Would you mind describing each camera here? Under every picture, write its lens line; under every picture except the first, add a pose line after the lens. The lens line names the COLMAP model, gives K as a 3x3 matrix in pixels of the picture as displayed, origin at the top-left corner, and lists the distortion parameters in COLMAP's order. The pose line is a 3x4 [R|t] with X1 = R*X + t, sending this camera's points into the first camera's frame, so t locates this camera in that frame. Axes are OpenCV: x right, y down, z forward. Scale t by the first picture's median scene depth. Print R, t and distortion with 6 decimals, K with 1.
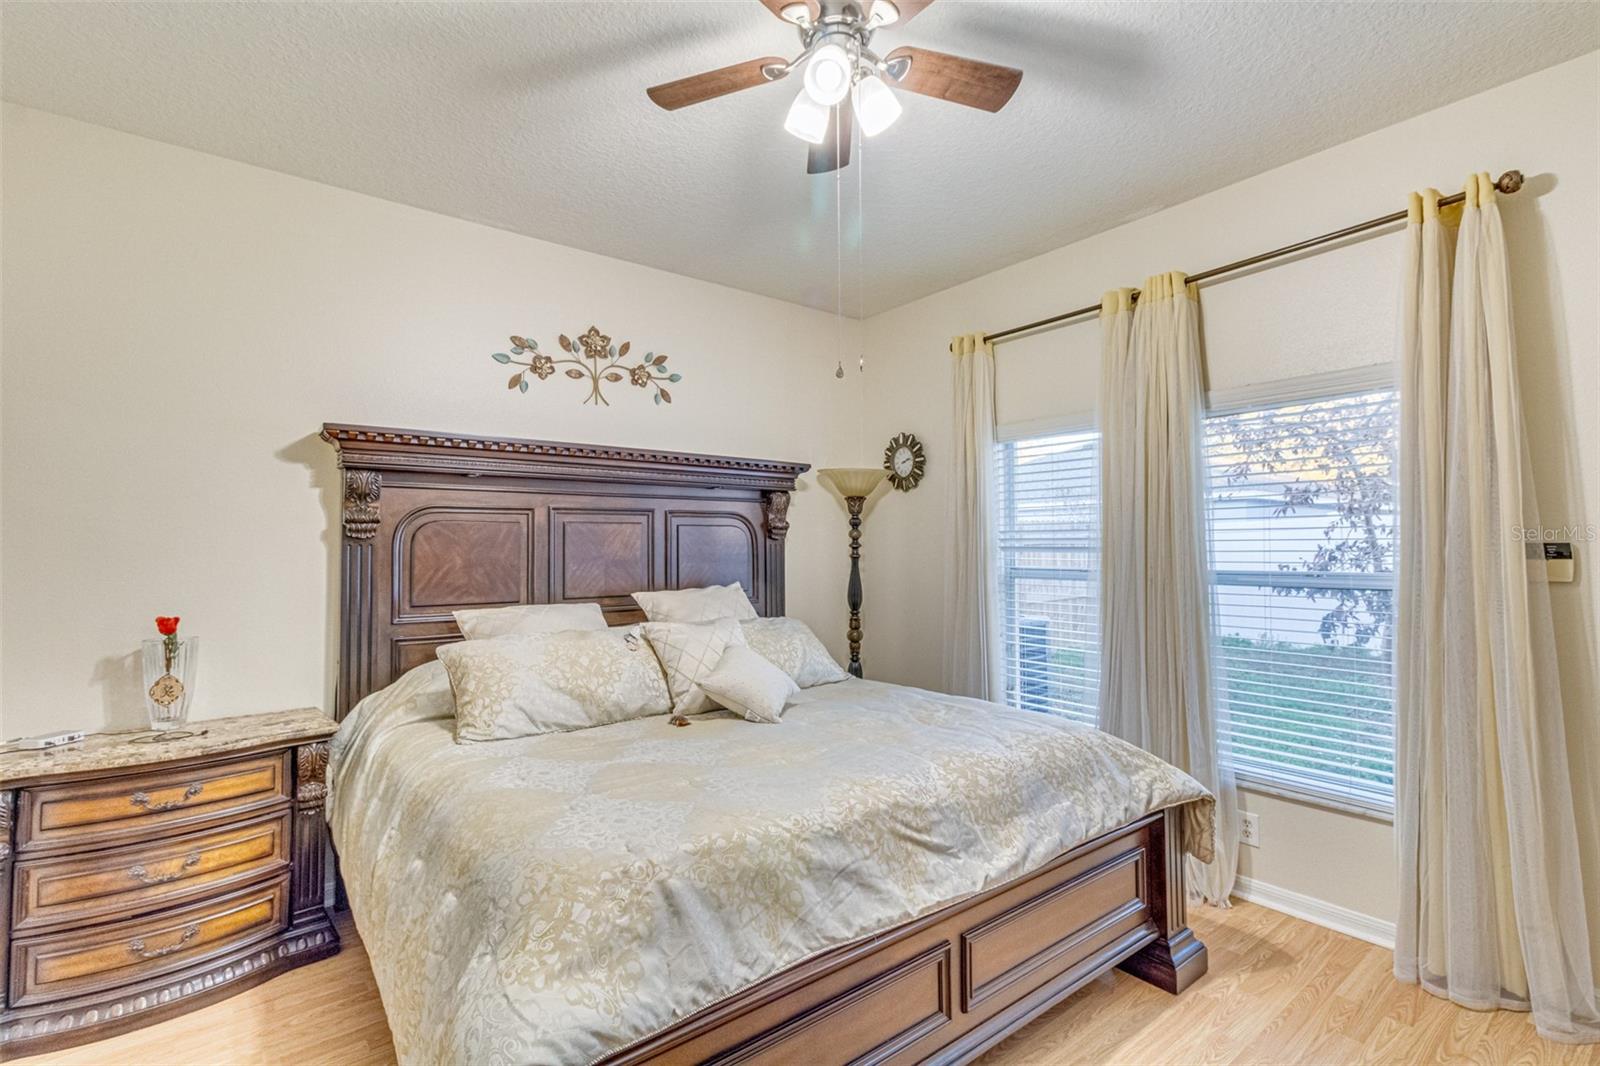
lens RADIAL K [[730.0, 0, 795.6], [0, 730.0, 532.5], [0, 0, 1]] dist [0.010010, -0.000825]
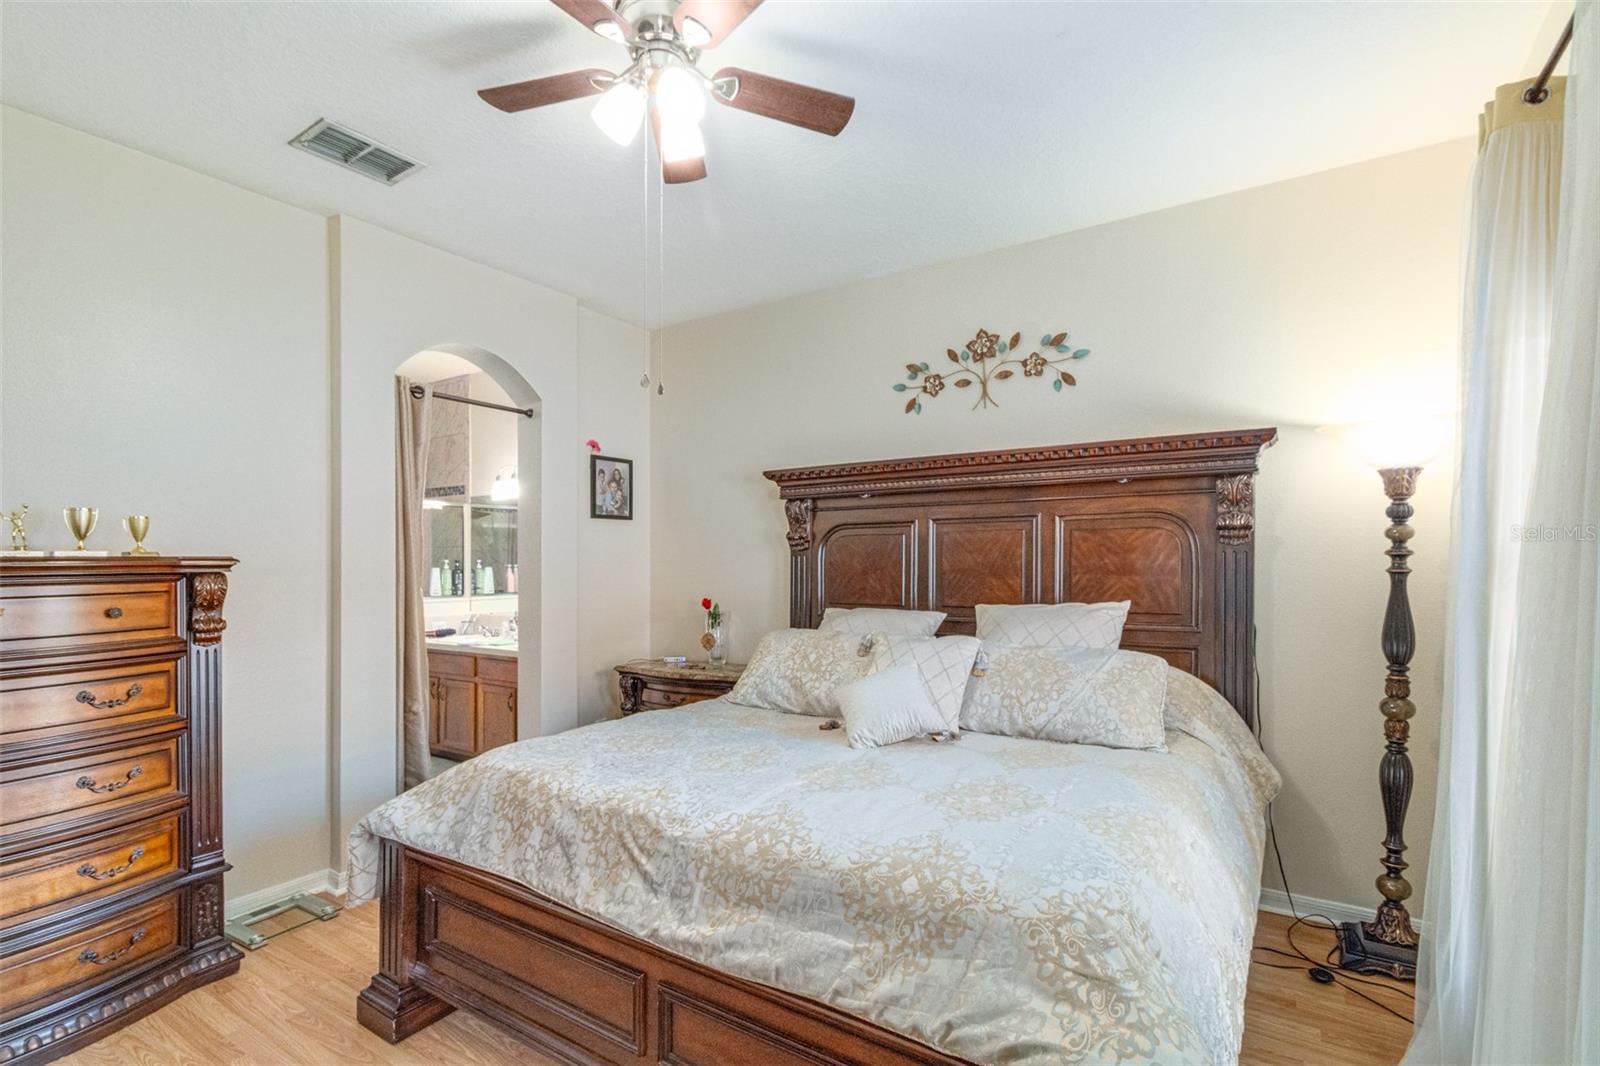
lens RADIAL K [[707.7, 0, 733.6], [0, 707.7, 564.4], [0, 0, 1]] dist [0.004148, 0.000310]
pose [[0.324165, 0.009270, -0.945955, 0.543886], [0.023691, 0.999559, 0.017914, 0.005802], [0.945704, -0.028218, 0.323802, 0.404880]]
